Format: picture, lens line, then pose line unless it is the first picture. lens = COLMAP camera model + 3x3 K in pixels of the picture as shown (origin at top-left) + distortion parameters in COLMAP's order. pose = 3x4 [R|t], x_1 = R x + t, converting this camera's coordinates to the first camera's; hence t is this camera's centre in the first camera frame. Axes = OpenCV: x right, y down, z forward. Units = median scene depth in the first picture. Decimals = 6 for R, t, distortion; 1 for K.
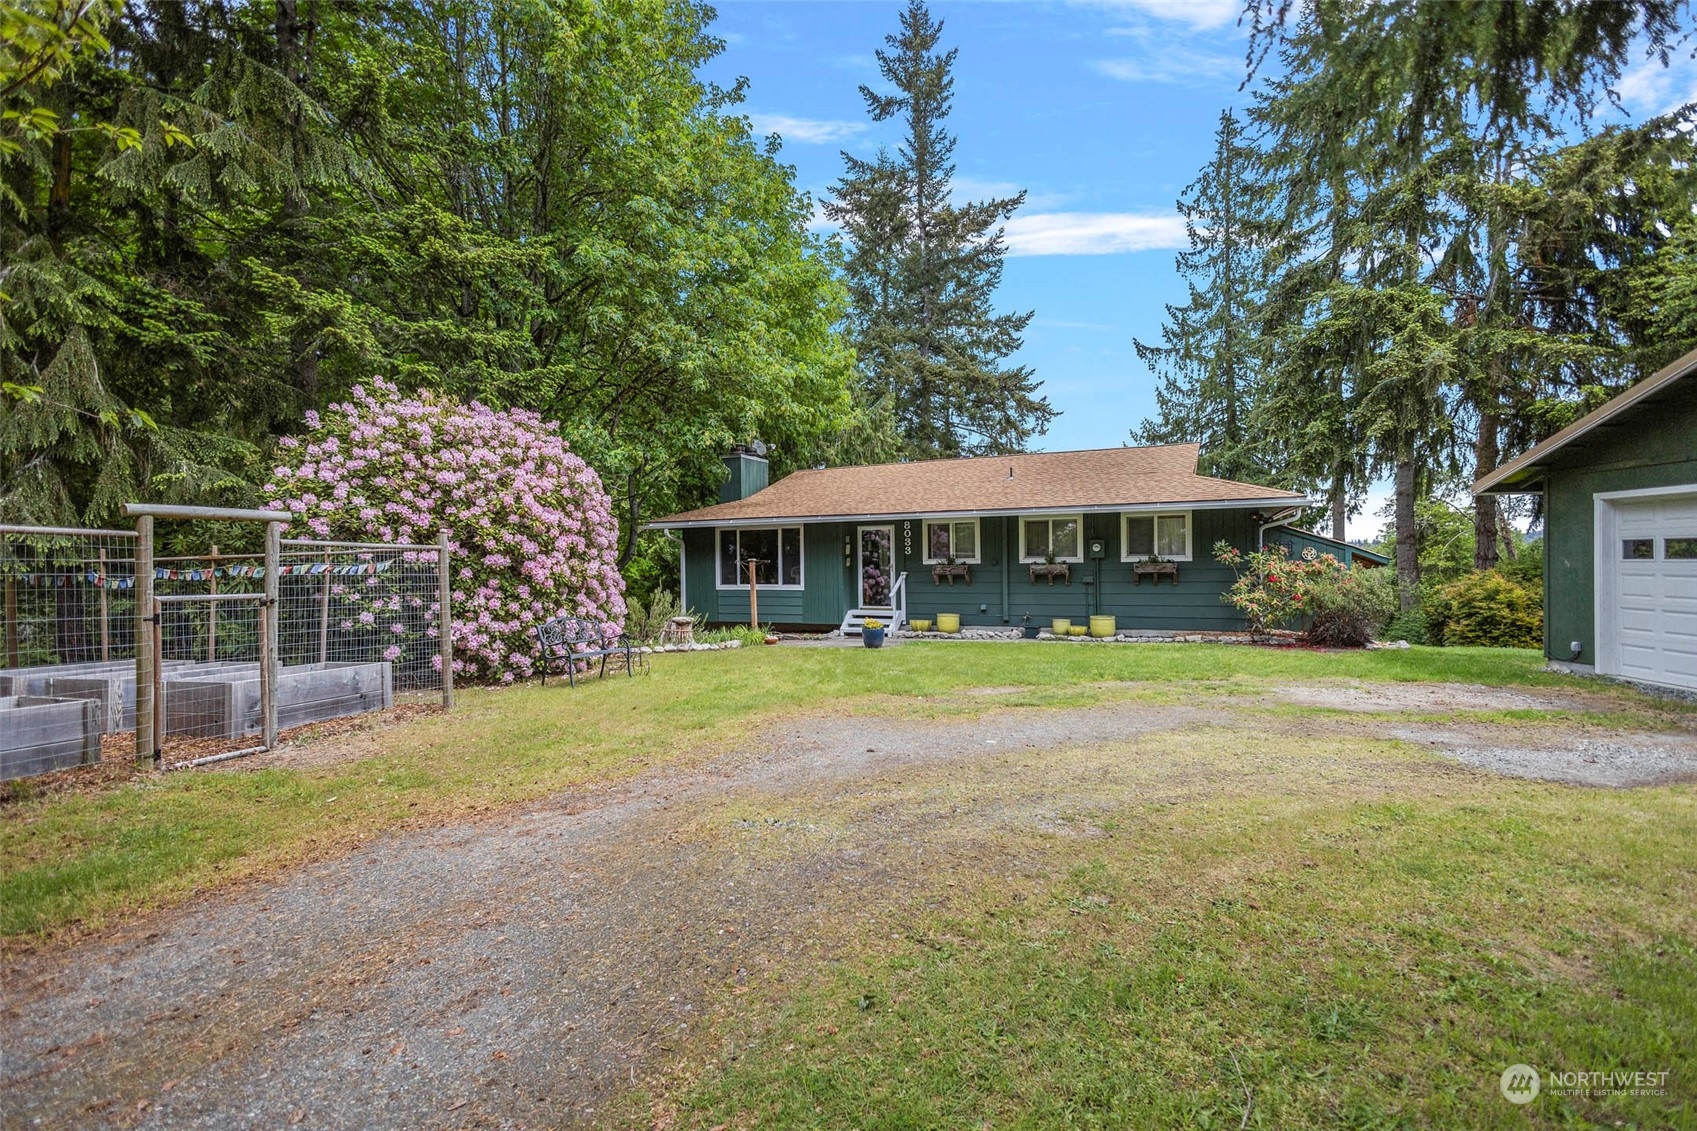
lens RADIAL K [[757.9, 0, 848.5], [0, 757.9, 565.5], [0, 0, 1]] dist [0.001737, 0.000144]
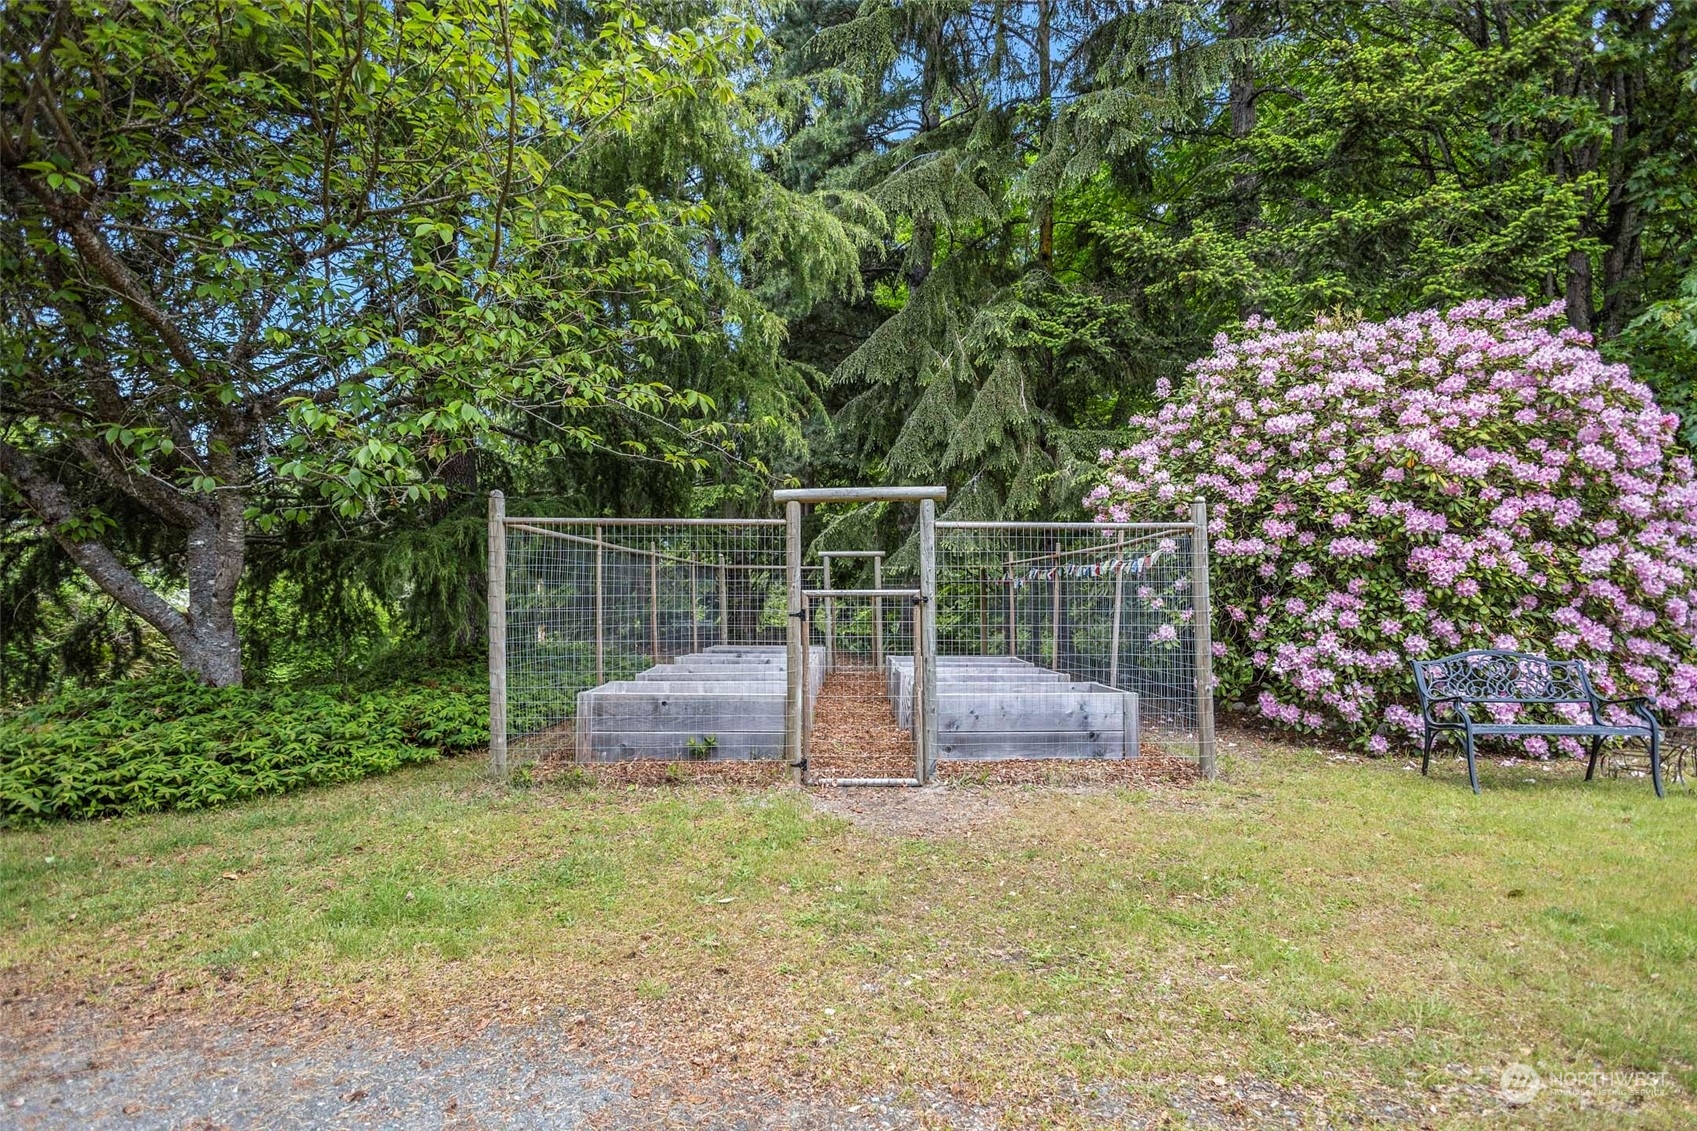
lens RADIAL K [[778.4, 0, 838.6], [0, 778.4, 584.1], [0, 0, 1]] dist [0.001170, -0.000230]
pose [[0.315169, 0.000583, -0.949035, -0.008215], [0.007501, 0.999967, 0.003105, 0.015834], [0.949006, -0.008097, 0.315155, 0.383827]]
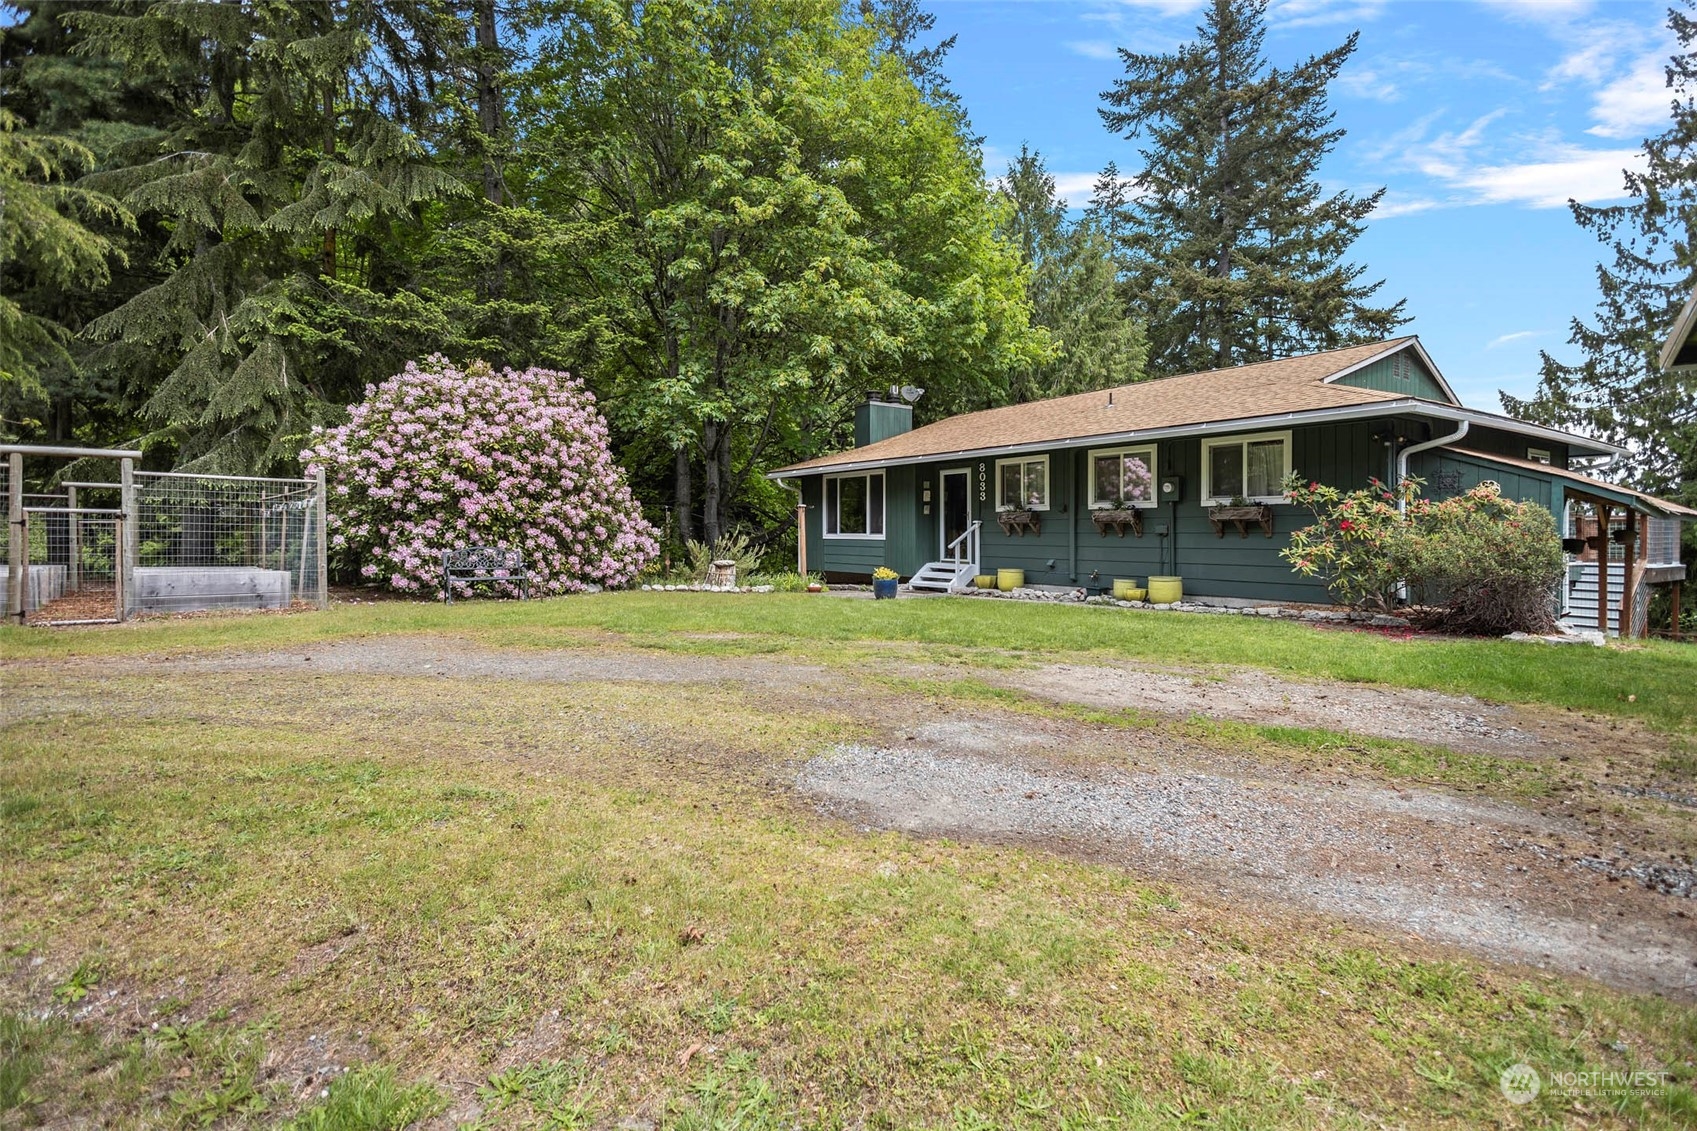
lens RADIAL K [[780.7, 0, 852.8], [0, 780.7, 536.2], [0, 0, 1]] dist [0.002993, -0.000222]
pose [[0.872042, 0.015989, -0.489170, 0.649080], [-0.012476, 0.999868, 0.010441, 0.031472], [0.489272, -0.003003, 0.872126, 0.232188]]
